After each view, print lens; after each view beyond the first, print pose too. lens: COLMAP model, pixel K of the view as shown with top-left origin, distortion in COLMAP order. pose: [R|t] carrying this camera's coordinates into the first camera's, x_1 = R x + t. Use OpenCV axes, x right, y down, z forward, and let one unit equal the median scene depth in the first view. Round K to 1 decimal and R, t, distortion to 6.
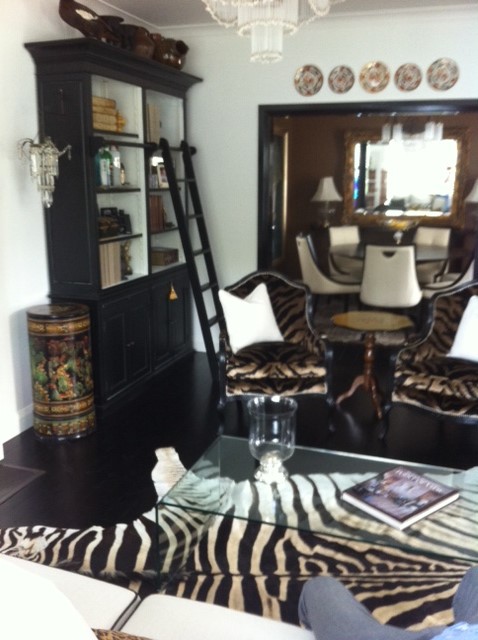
lens RADIAL K [[639.9, 0, 239.0], [0, 639.9, 320.0], [0, 0, 1]] dist [-0.063213, 0.000134]
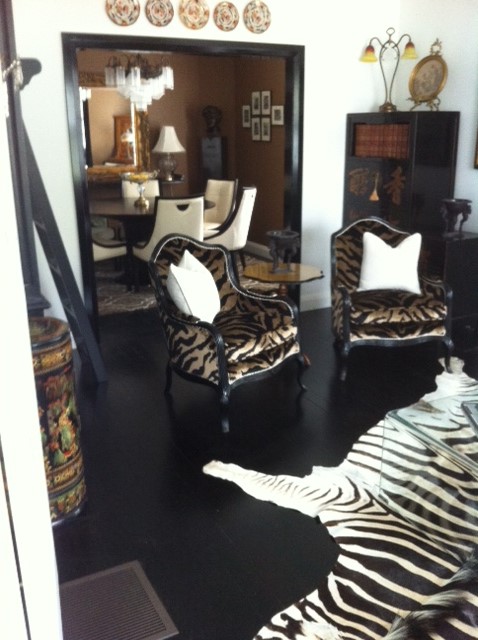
lens RADIAL K [[636.2, 0, 239.0], [0, 636.2, 320.0], [0, 0, 1]] dist [-0.015837, -0.030785]
pose [[0.680159, -0.218062, 0.699880, -0.592640], [0.169979, 0.975626, 0.138787, -0.081260], [-0.713085, 0.024567, 0.700647, 0.400049]]
